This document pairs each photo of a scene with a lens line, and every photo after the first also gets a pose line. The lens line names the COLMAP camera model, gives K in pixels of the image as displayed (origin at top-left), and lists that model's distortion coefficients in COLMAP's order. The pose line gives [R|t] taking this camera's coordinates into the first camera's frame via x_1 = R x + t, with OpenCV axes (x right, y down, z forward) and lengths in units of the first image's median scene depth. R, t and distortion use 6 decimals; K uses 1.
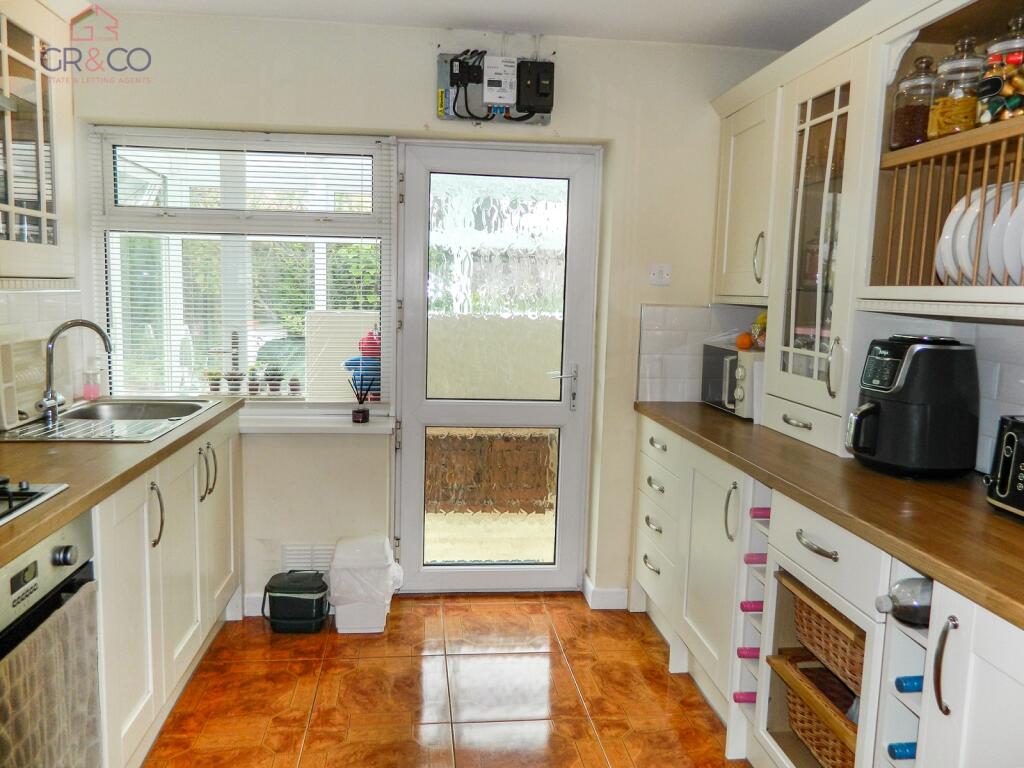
lens RADIAL K [[754.5, 0, 512.0], [0, 754.5, 384.0], [0, 0, 1]] dist [-0.000810, -0.002322]
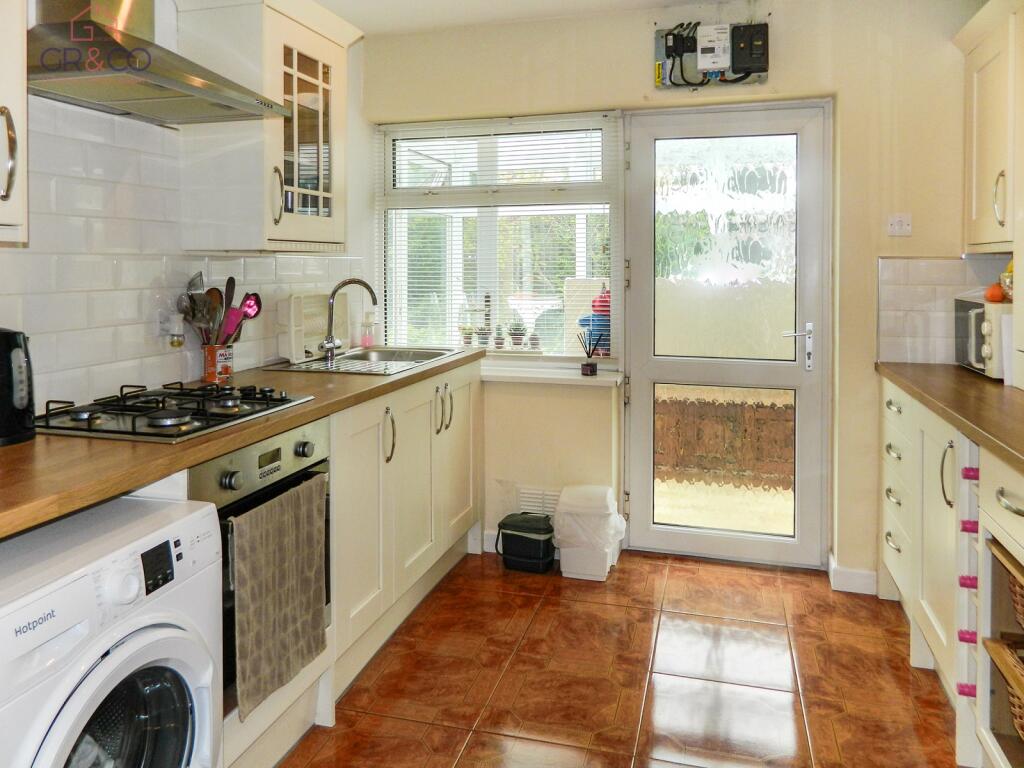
lens RADIAL K [[767.5, 0, 511.5], [0, 767.5, 281.5], [0, 0, 1]] dist [-0.000581, 0.001712]
pose [[0.927050, -0.015772, -0.374605, 0.115523], [-0.023277, 0.994767, -0.099487, 0.032665], [0.374214, 0.100949, 0.921832, -0.051759]]
